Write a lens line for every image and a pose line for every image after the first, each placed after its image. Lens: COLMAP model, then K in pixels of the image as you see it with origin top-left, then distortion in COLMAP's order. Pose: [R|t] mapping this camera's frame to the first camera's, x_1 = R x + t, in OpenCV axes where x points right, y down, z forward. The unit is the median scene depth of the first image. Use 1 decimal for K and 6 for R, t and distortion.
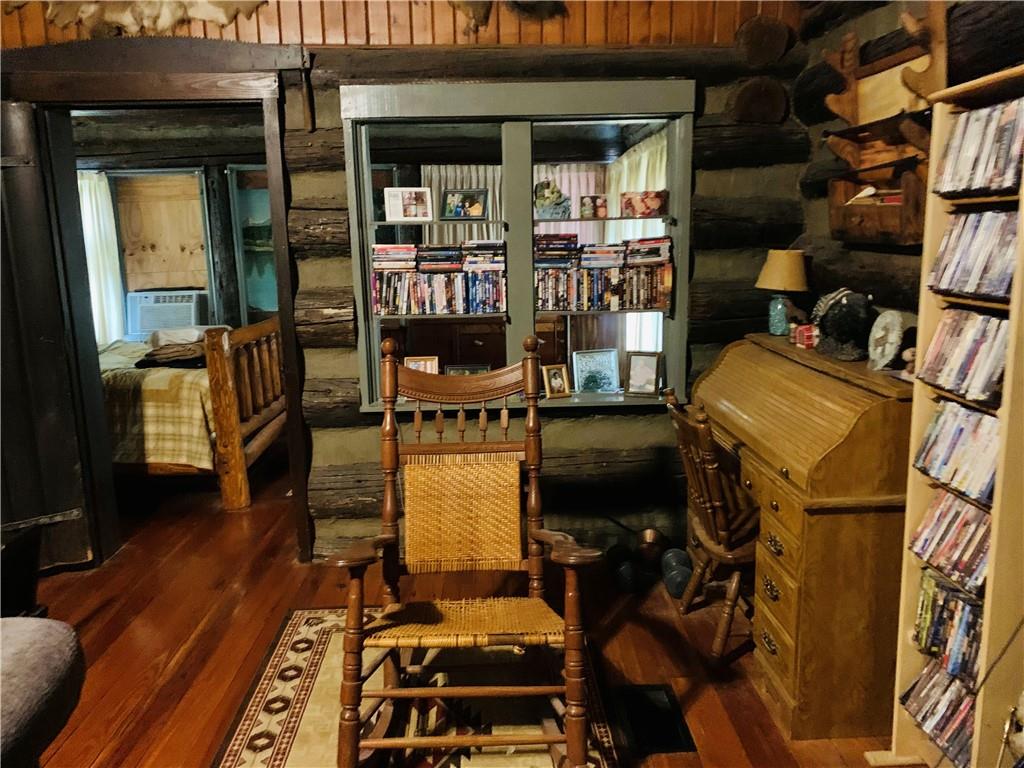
lens RADIAL K [[784.7, 0, 510.9], [0, 784.7, 382.5], [0, 0, 1]] dist [0.016183, -0.015778]
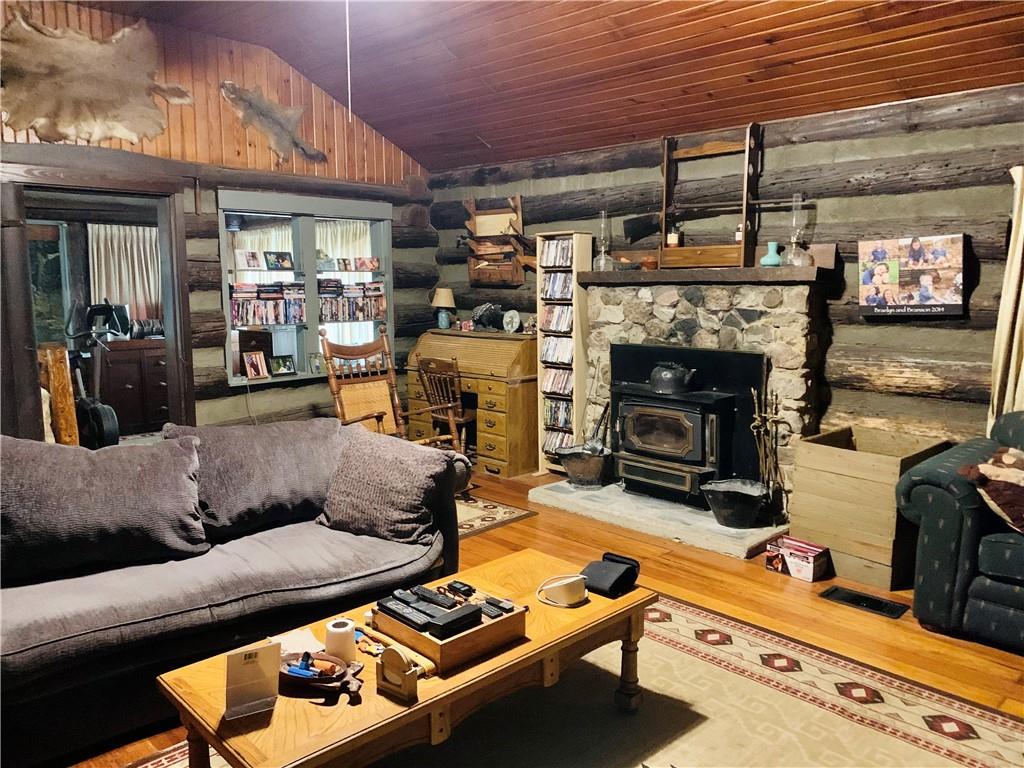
lens RADIAL K [[784.7, 0, 510.4], [0, 784.7, 386.1], [0, 0, 1]] dist [0.016183, -0.015778]
pose [[0.733193, -0.072446, 0.676151, -0.883202], [0.116408, 0.993003, -0.019833, 0.142180], [-0.669983, 0.093251, 0.736496, -0.595700]]
